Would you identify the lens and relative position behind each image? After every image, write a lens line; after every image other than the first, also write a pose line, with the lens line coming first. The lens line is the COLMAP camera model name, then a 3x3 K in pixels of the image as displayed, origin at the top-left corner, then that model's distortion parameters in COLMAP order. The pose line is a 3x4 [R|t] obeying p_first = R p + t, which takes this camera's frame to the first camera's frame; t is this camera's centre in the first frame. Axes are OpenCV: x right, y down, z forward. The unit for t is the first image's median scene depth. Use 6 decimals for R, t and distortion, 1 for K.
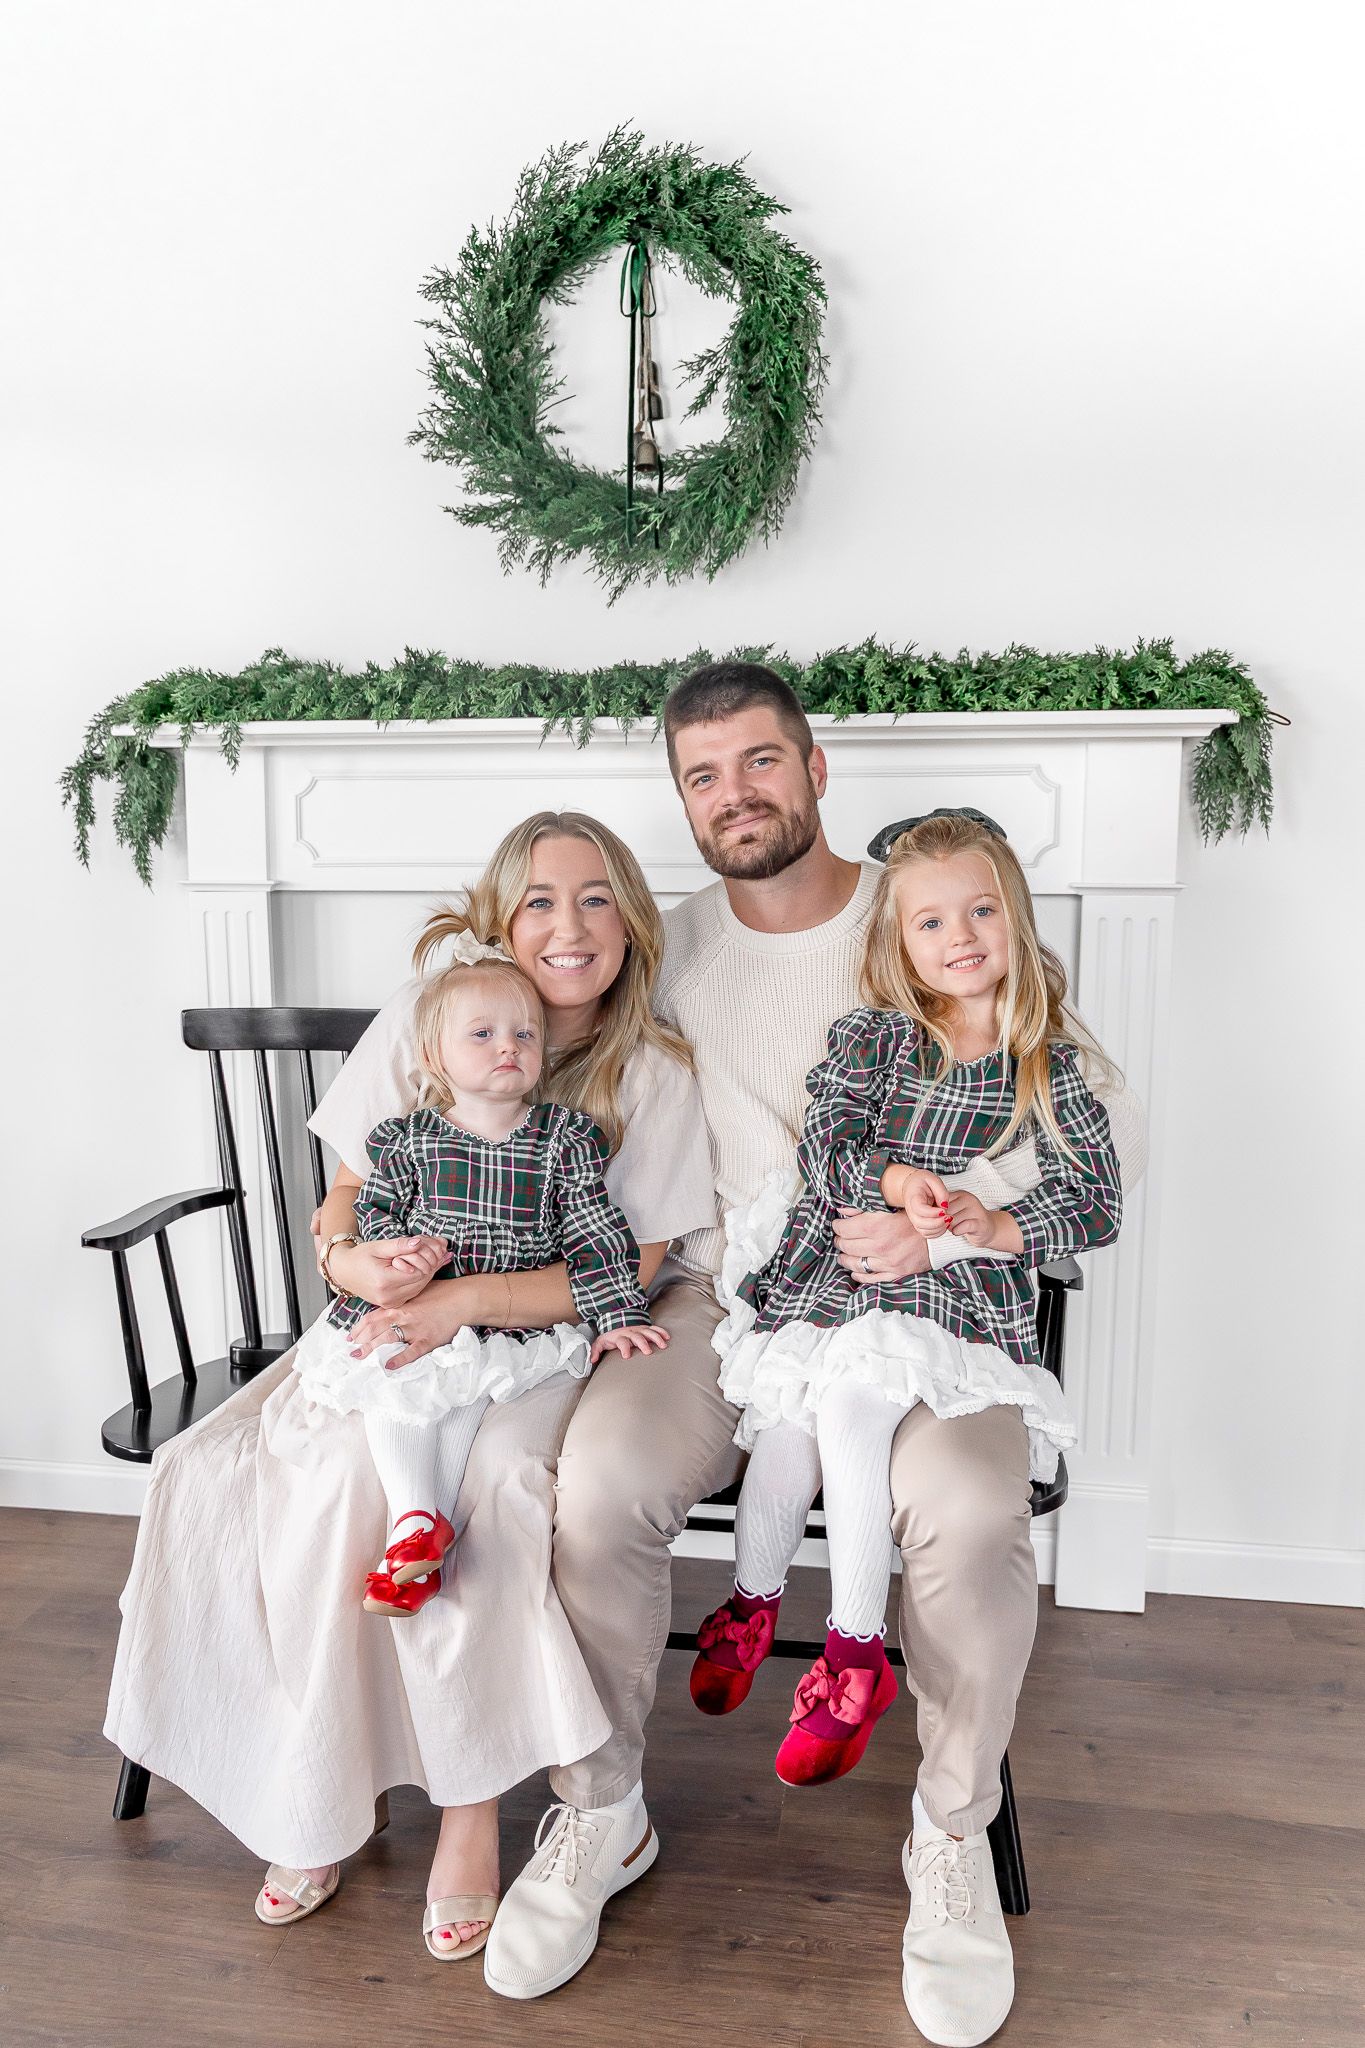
lens RADIAL K [[1753.2, 0, 592.8], [0, 1753.2, 1057.8], [0, 0, 1]] dist [-0.002367, -0.001246]
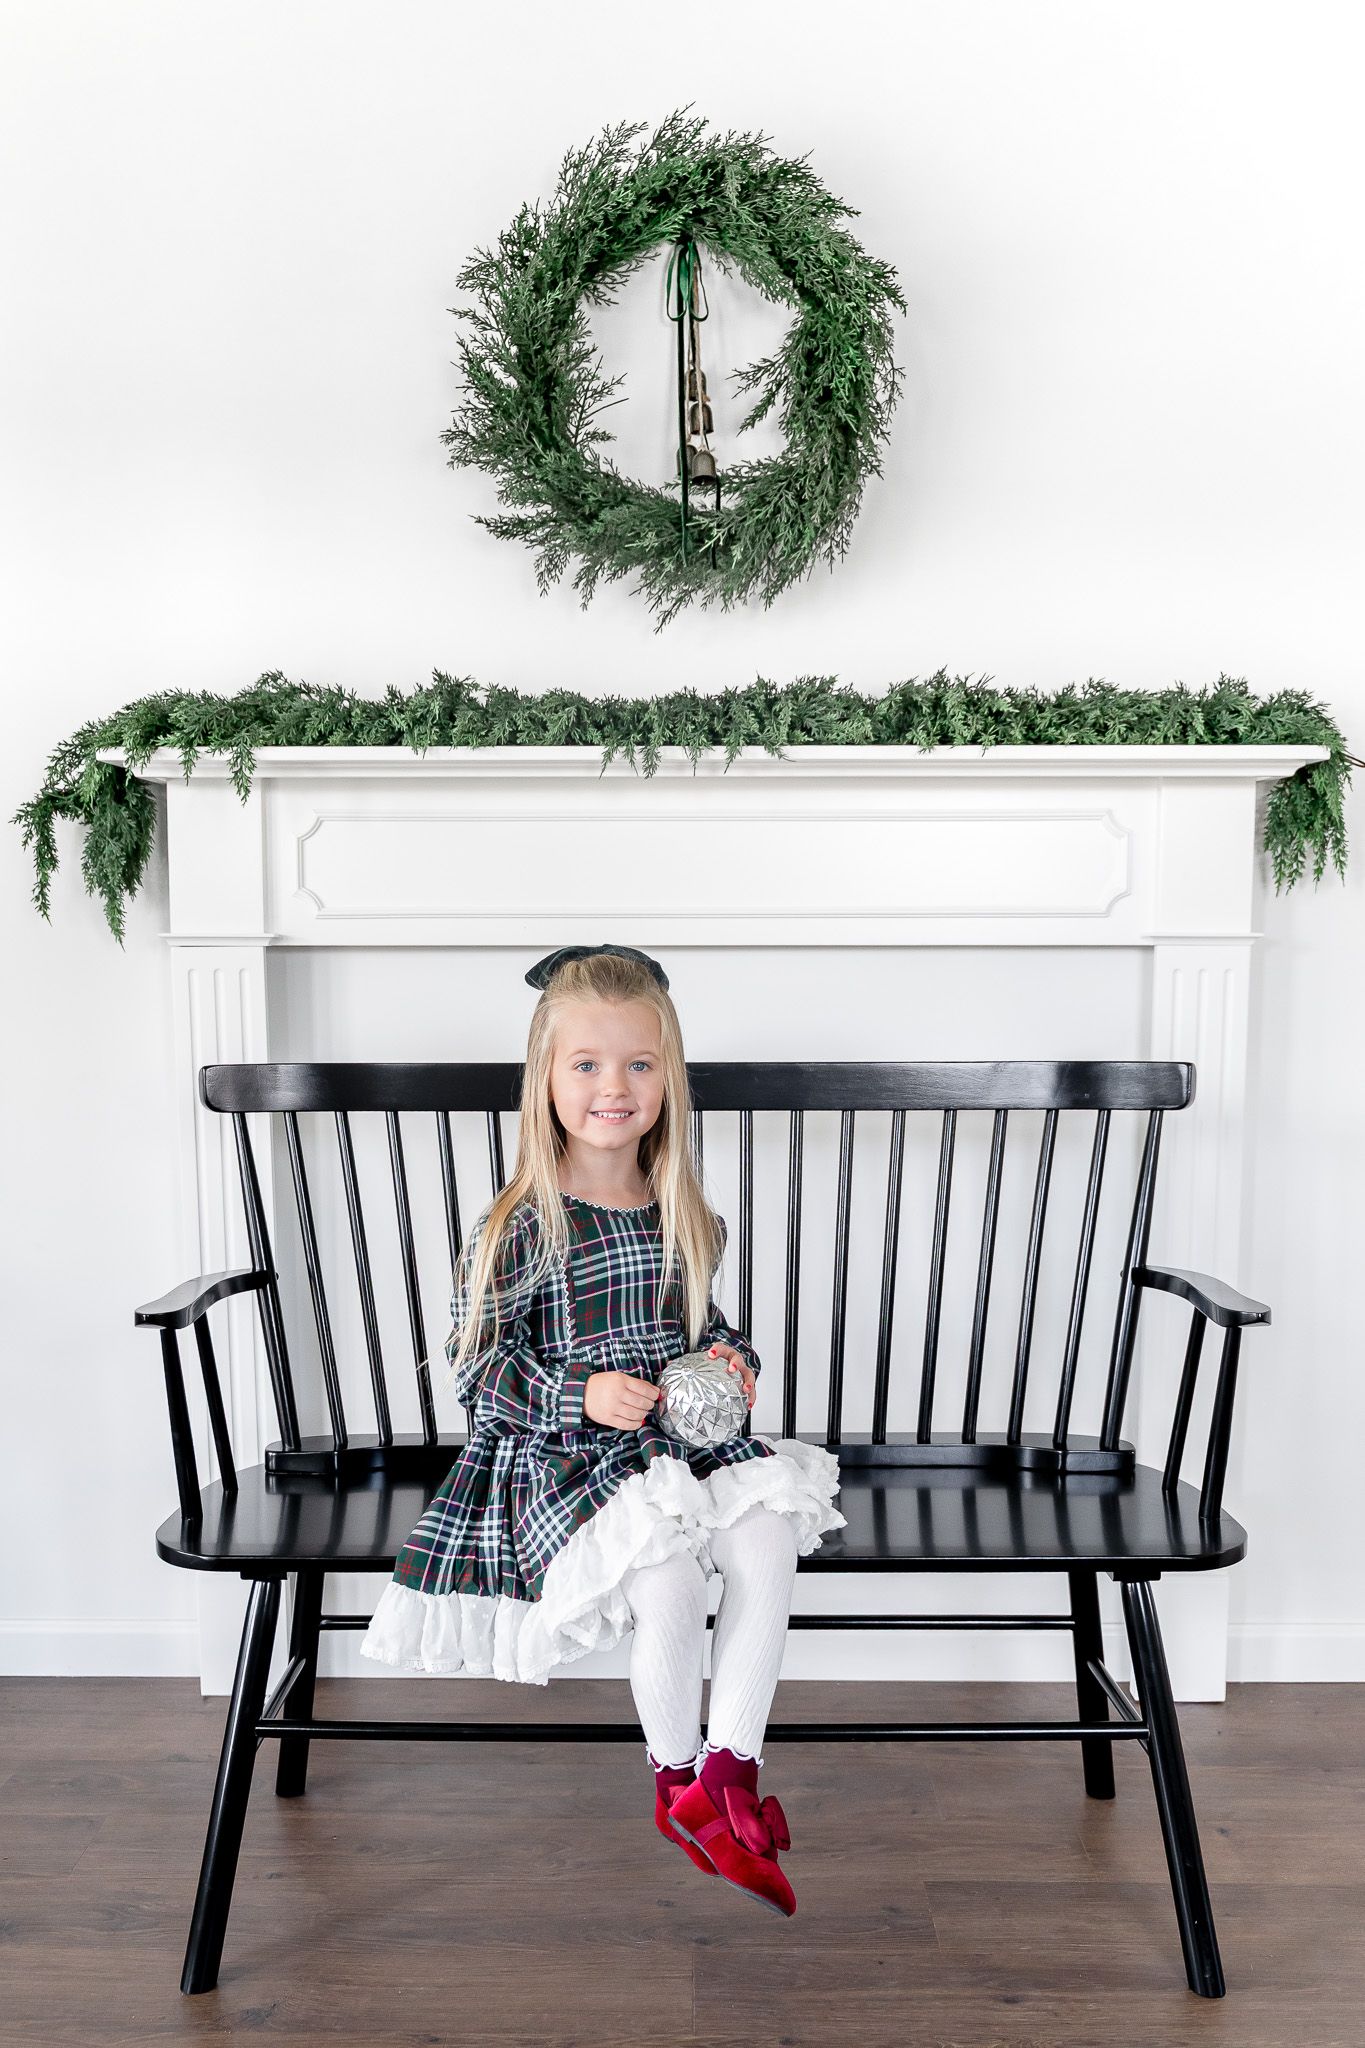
lens RADIAL K [[1880.9, 0, 668.2], [0, 1880.9, 1179.8], [0, 0, 1]] dist [0.001652, -0.008999]
pose [[0.985505, -0.016362, 0.168856, -0.162038], [0.021290, 0.999397, -0.027414, 0.058663], [-0.168306, 0.030612, 0.985259, 0.037338]]
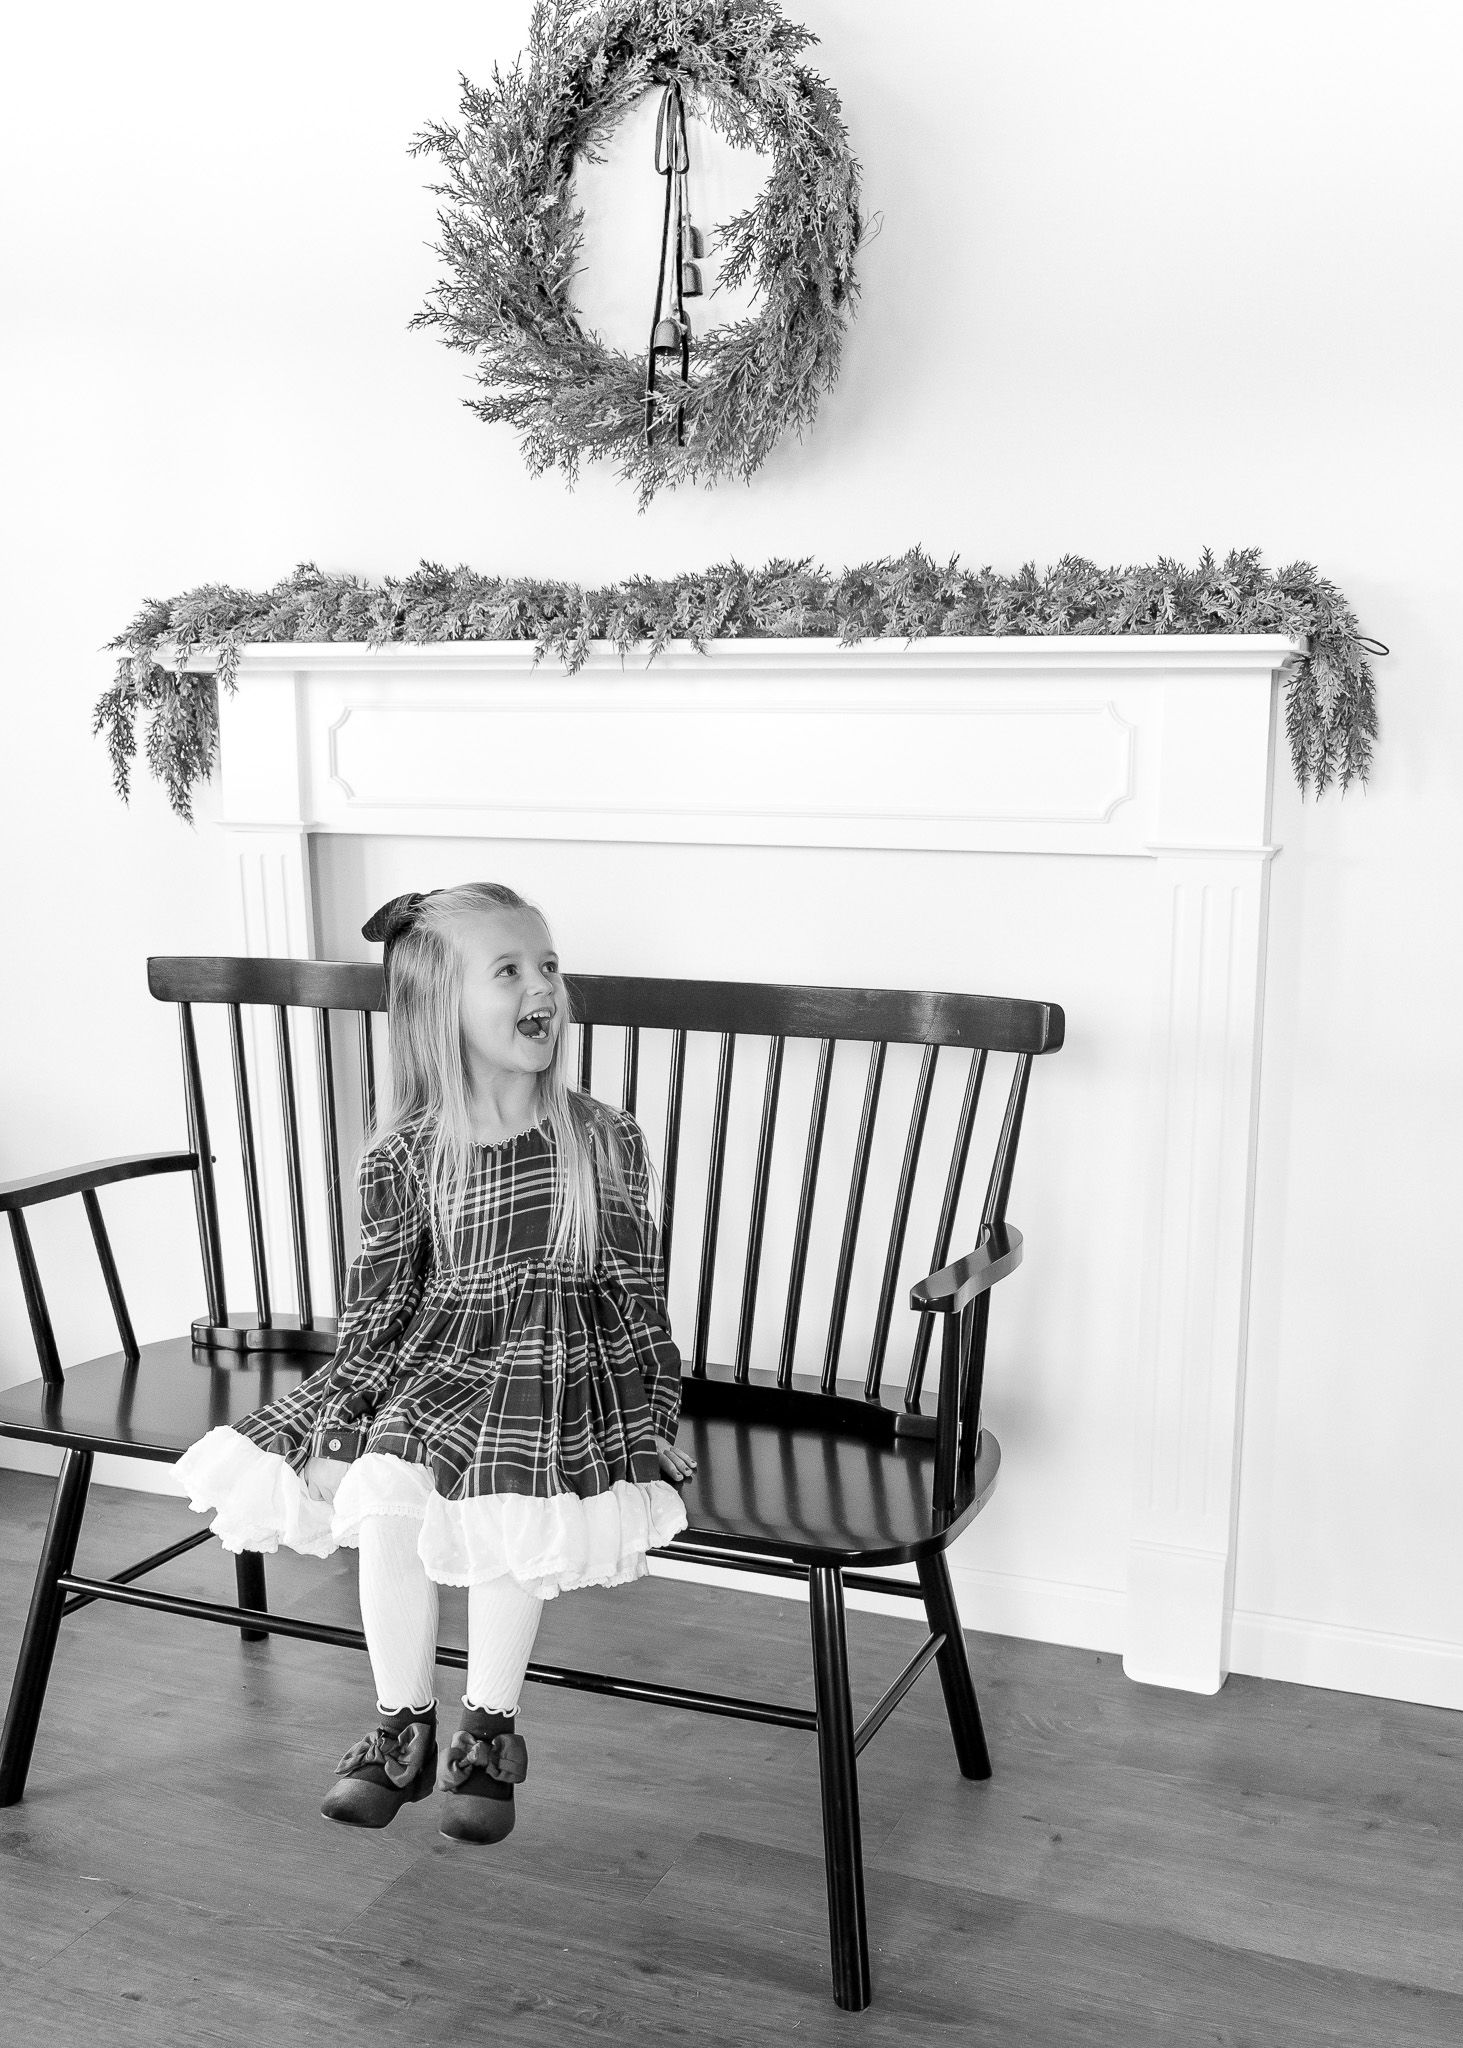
lens RADIAL K [[1973.2, 0, 873.3], [0, 1973.2, 1159.4], [0, 0, 1]] dist [0.002676, -0.021296]
pose [[0.986044, 0.048740, -0.159189, 0.308425], [-0.039843, 0.997485, 0.058615, 0.002668], [0.161646, -0.051454, 0.985506, 0.029861]]
